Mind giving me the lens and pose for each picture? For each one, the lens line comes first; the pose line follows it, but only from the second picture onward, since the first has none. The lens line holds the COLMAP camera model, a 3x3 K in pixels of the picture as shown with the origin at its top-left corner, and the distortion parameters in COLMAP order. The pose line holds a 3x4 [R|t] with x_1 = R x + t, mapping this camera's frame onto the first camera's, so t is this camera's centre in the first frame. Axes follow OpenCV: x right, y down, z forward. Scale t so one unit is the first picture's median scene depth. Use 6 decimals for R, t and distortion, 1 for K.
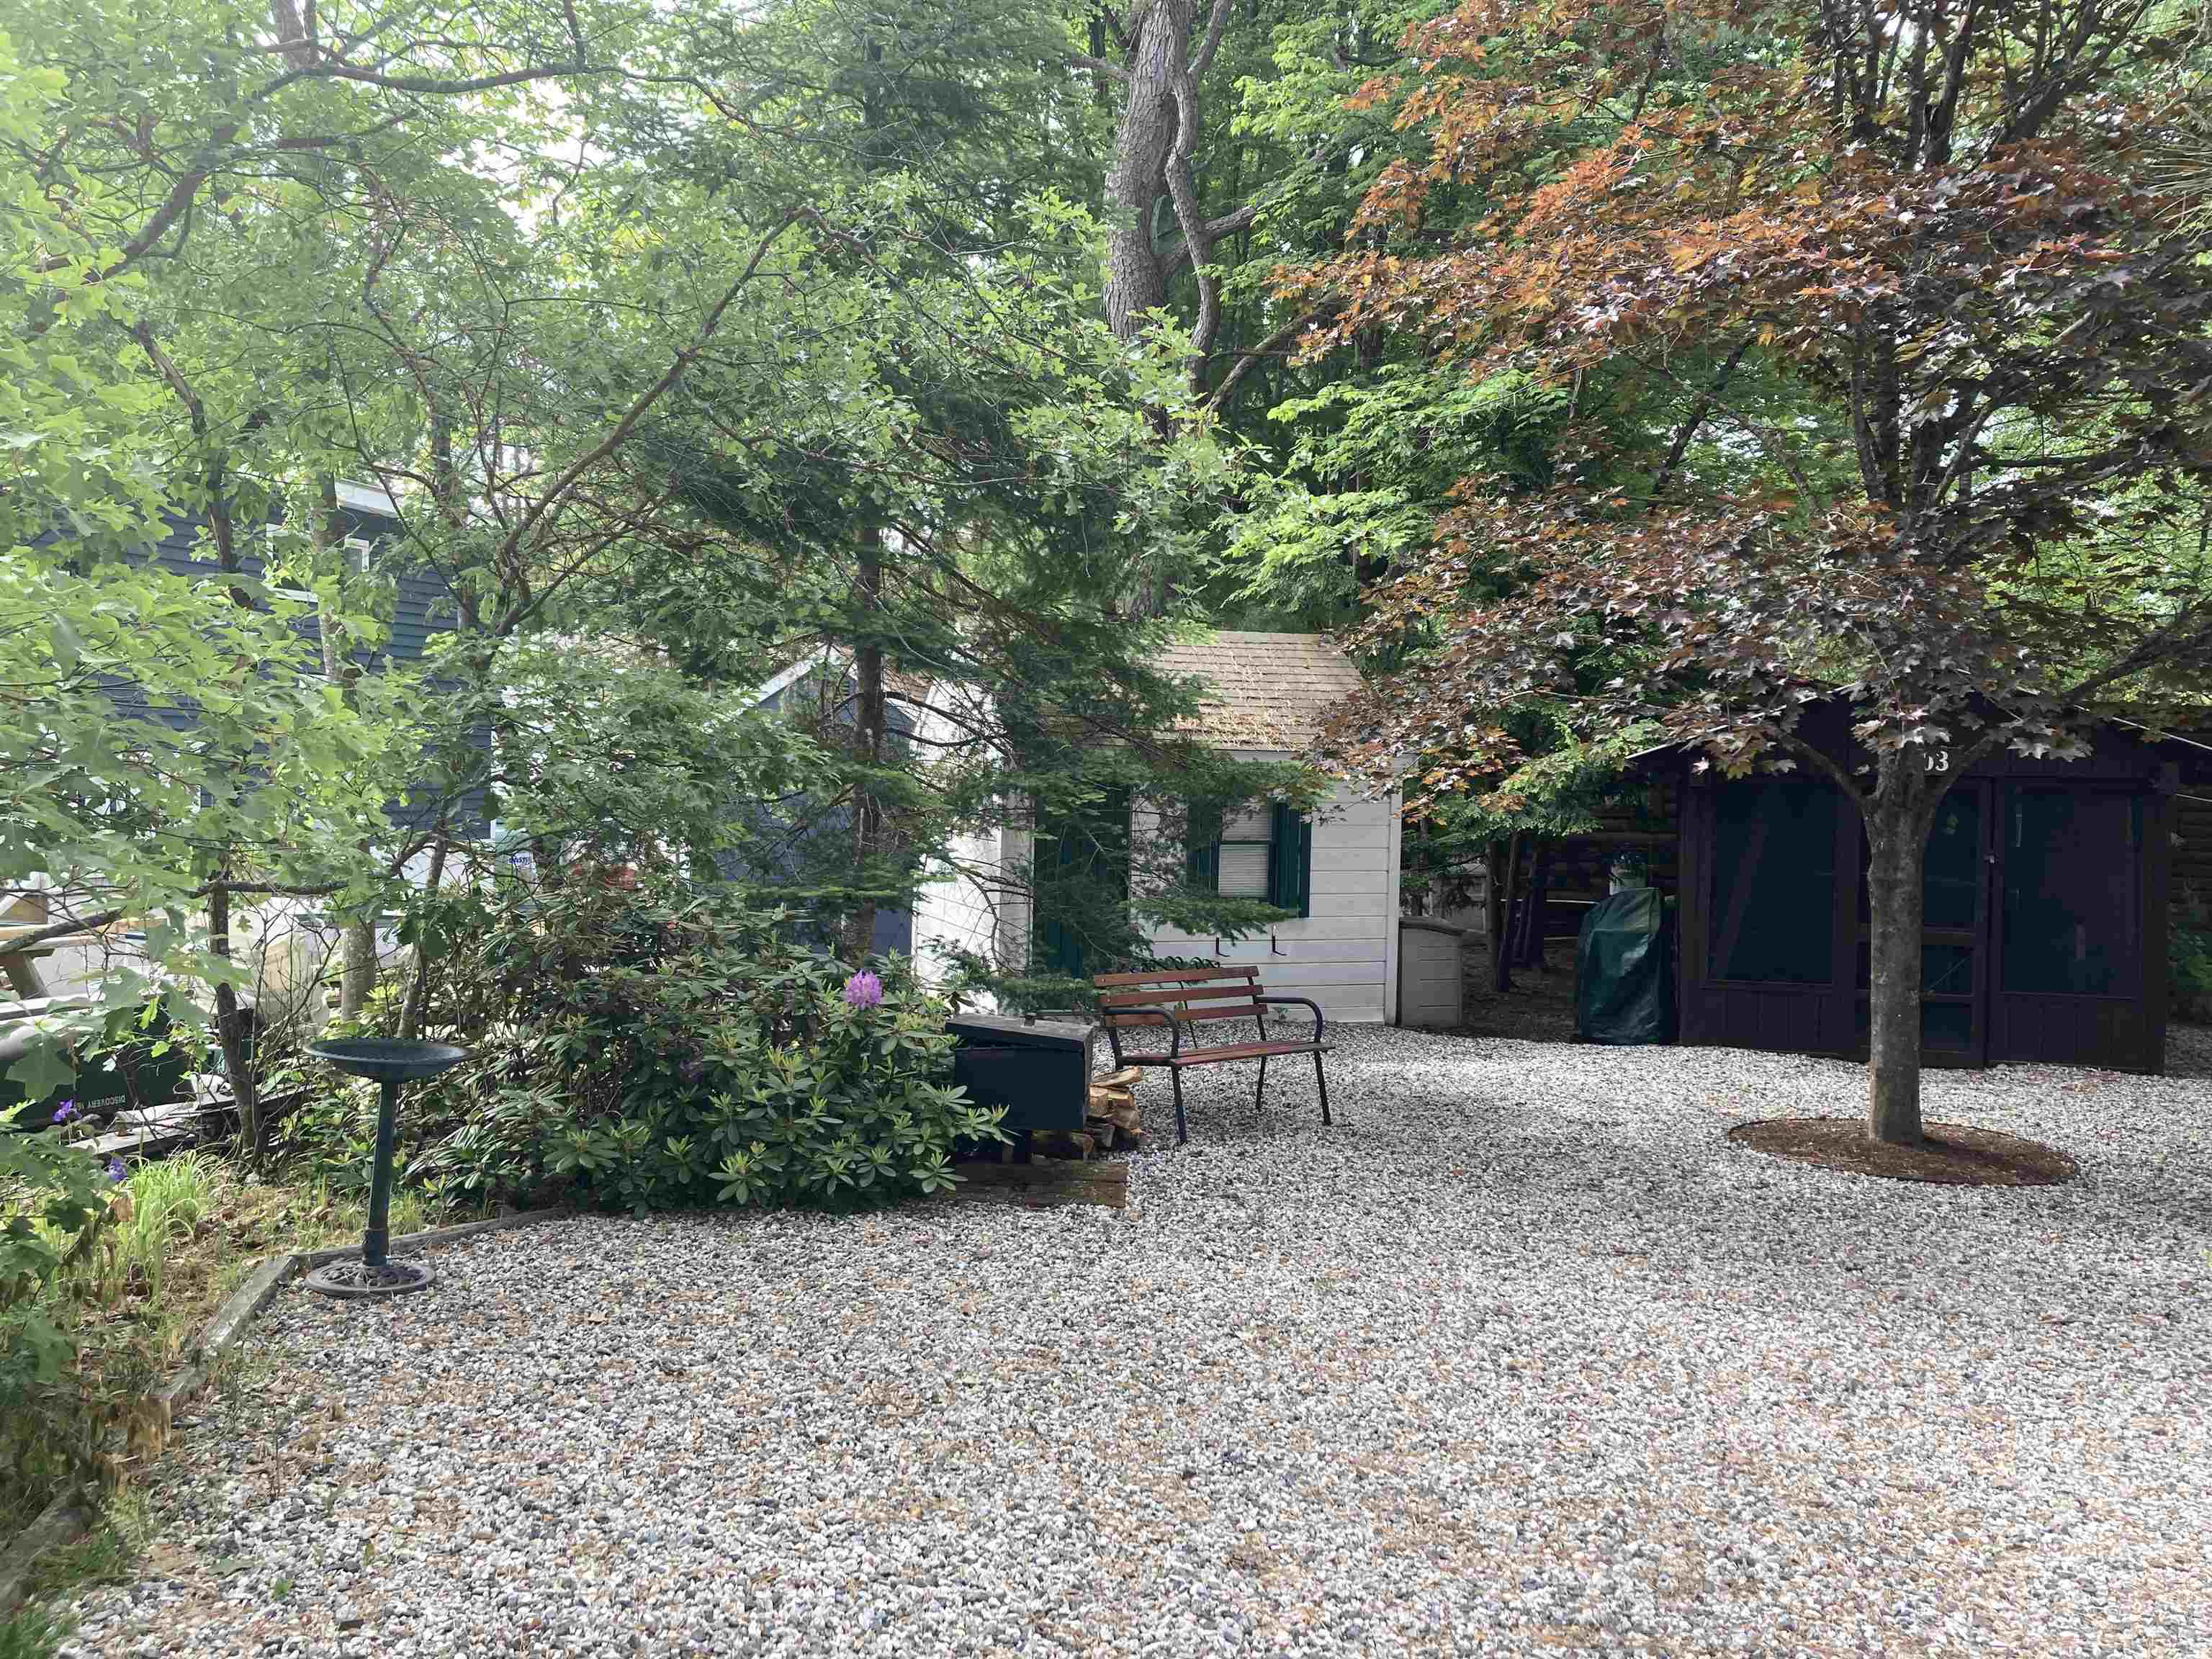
lens RADIAL K [[1825.3, 0, 1120.7], [0, 1825.3, 826.5], [0, 0, 1]] dist [0.073213, -0.094167]
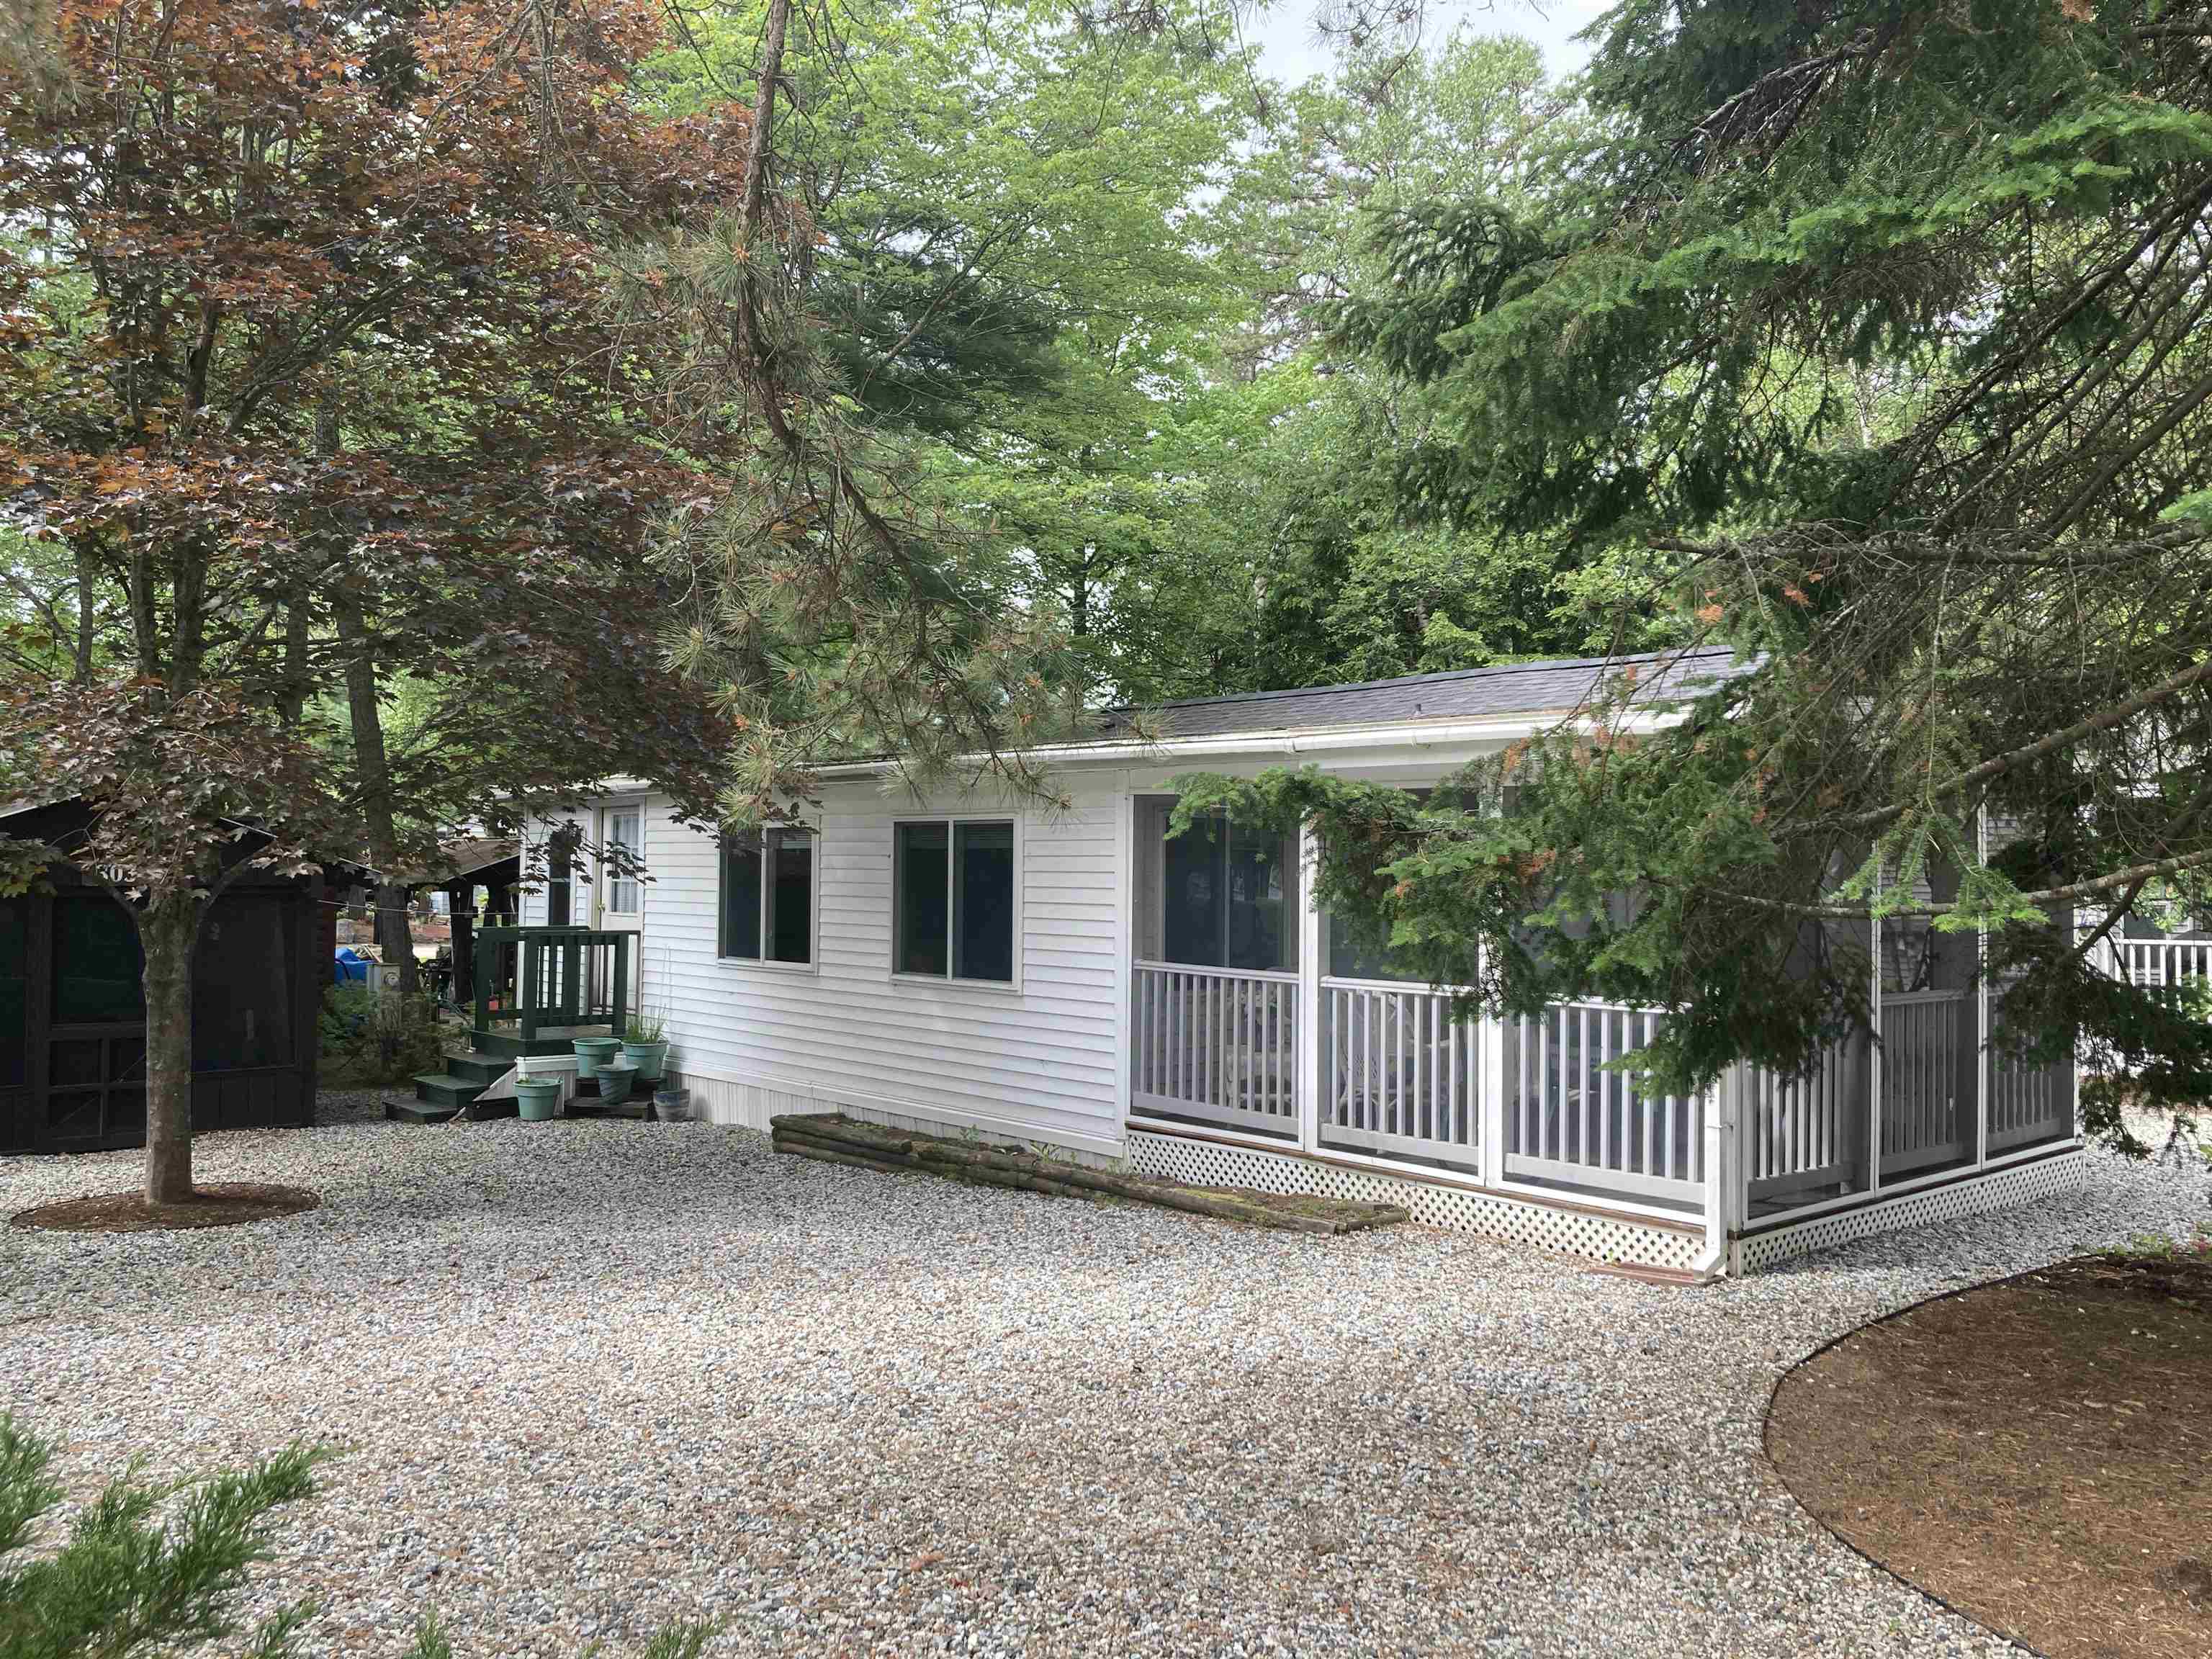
lens RADIAL K [[1825.3, 0, 1105.1], [0, 1825.3, 838.8], [0, 0, 1]] dist [0.073213, -0.094167]
pose [[0.538963, 0.000619, 0.842329, -0.200817], [0.035801, 0.999079, -0.023642, -0.009515], [-0.841568, 0.042898, 0.538445, -0.117508]]
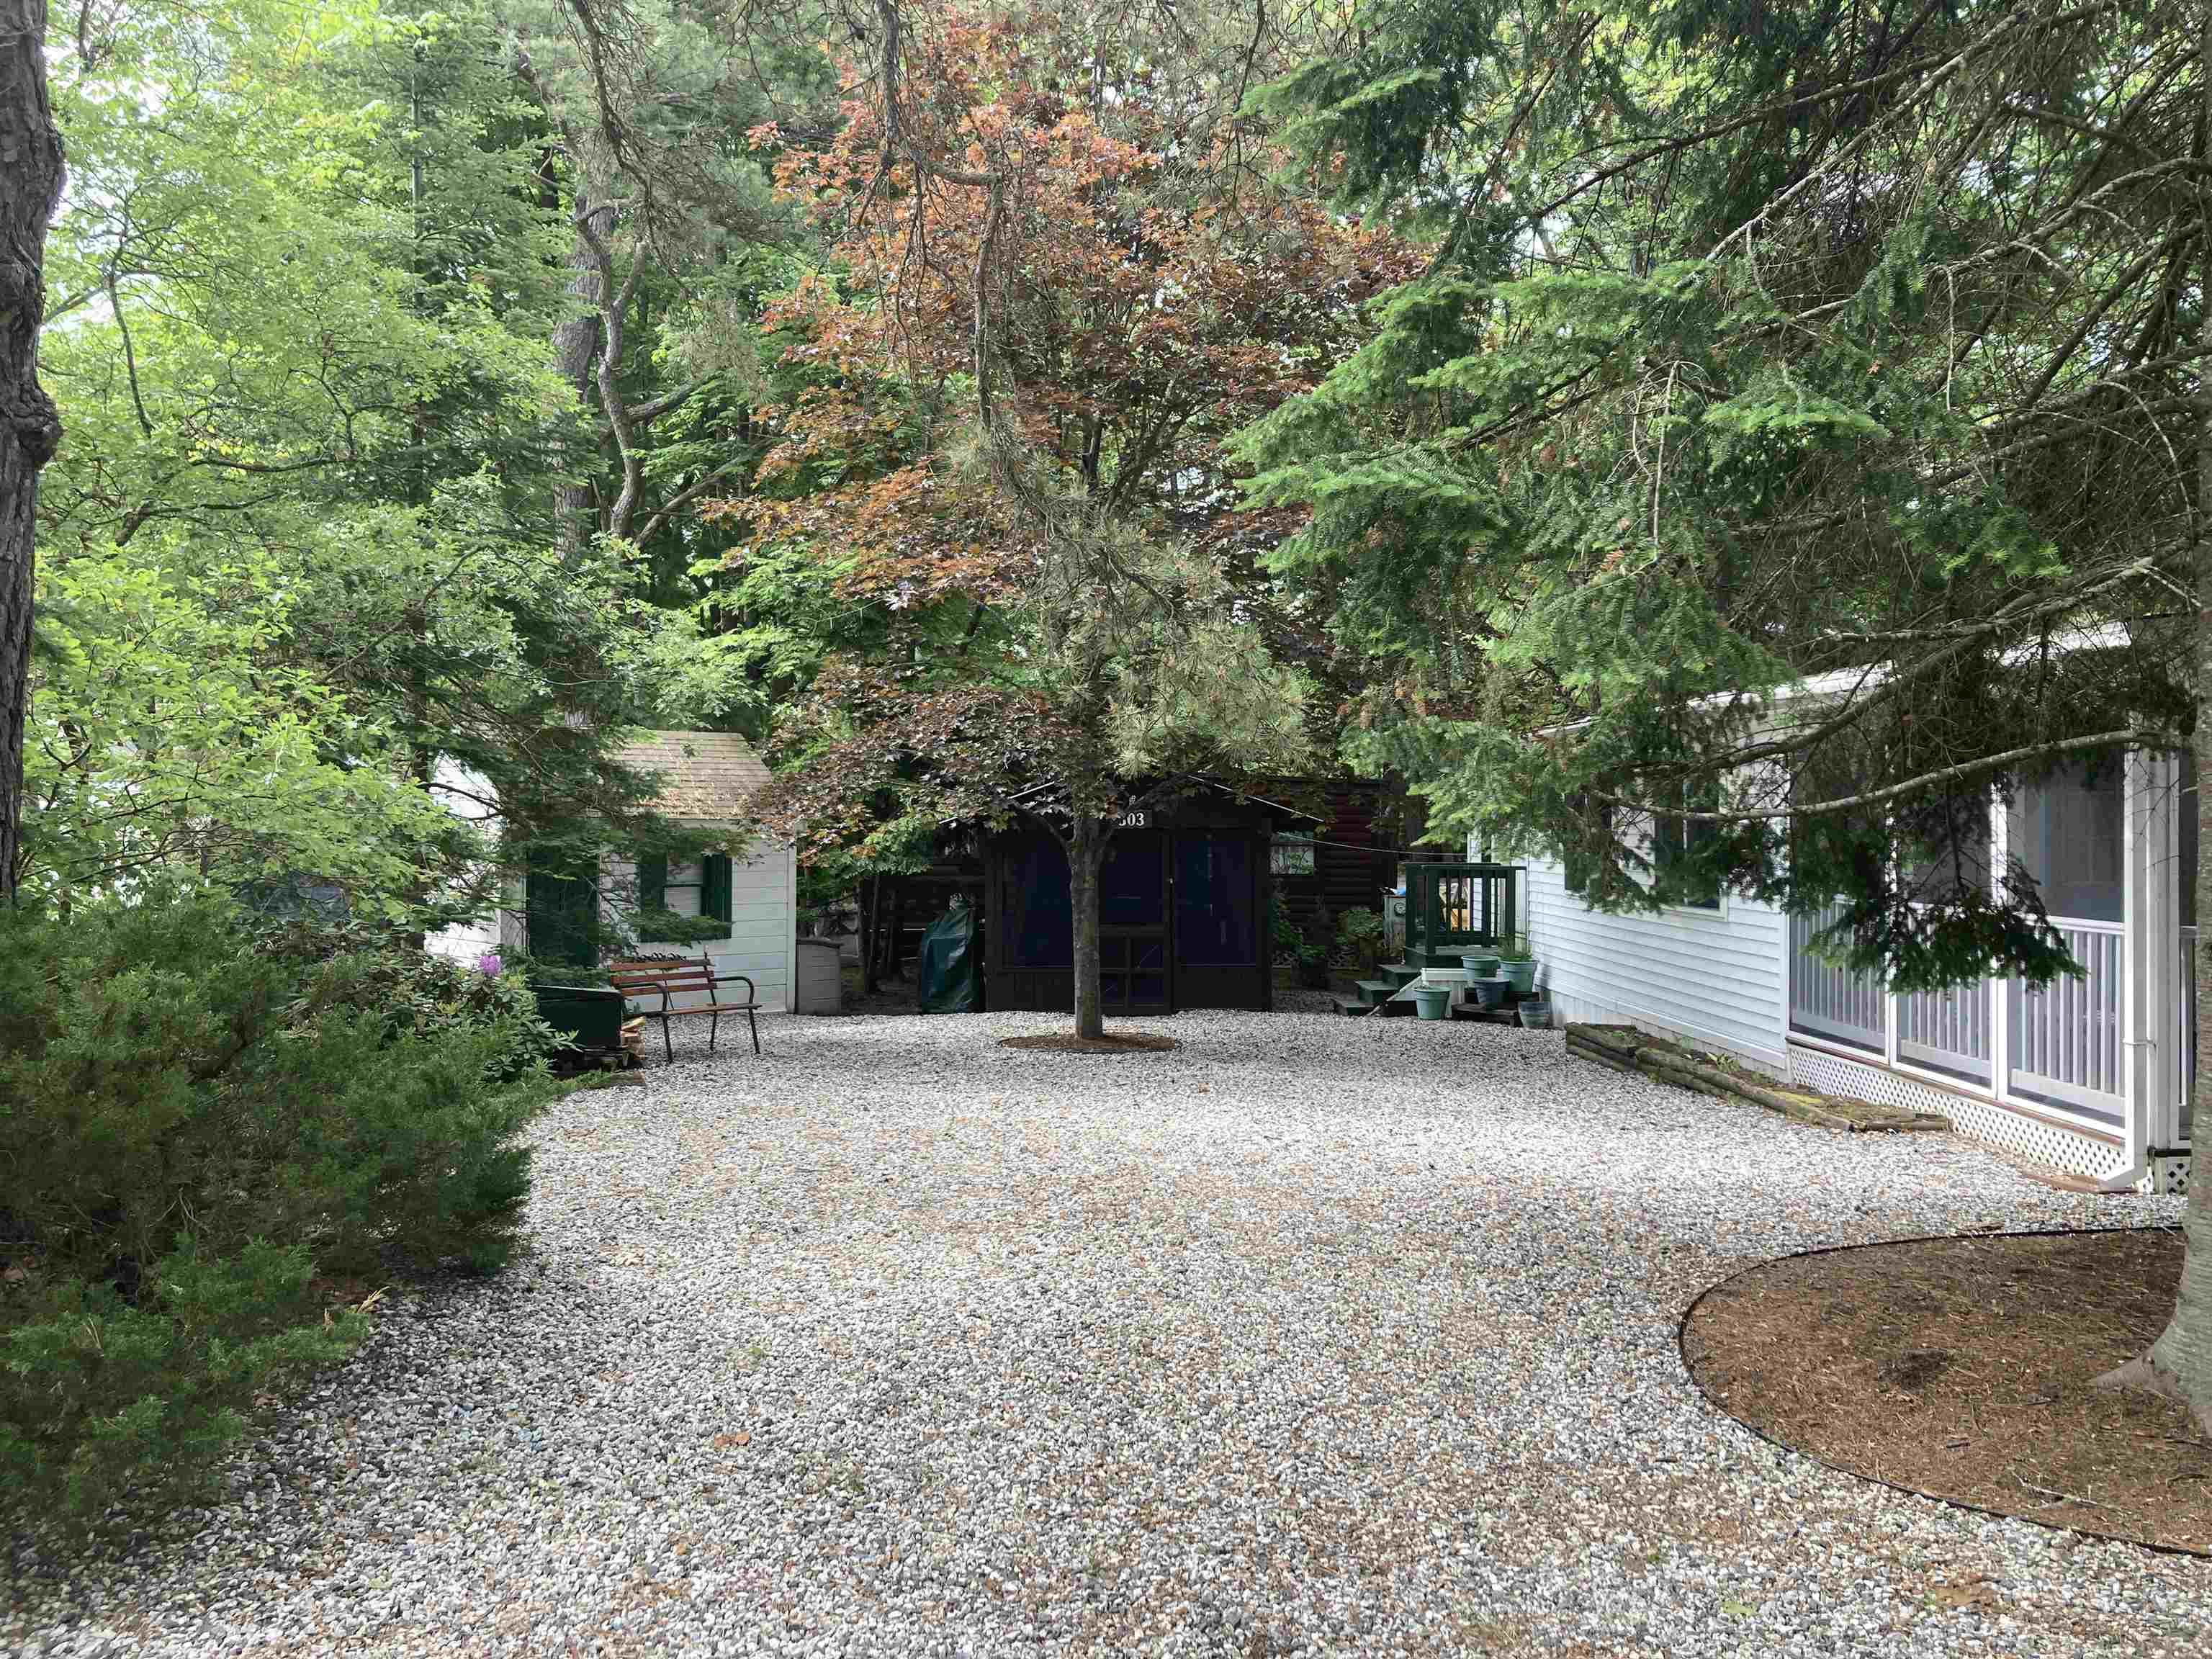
lens RADIAL K [[1825.3, 0, 1115.5], [0, 1825.3, 828.1], [0, 0, 1]] dist [0.073213, -0.094167]
pose [[0.944344, -0.018769, 0.328424, -0.091361], [0.029990, 0.999126, -0.029133, 0.017734], [-0.327590, 0.037361, 0.944081, -0.493958]]
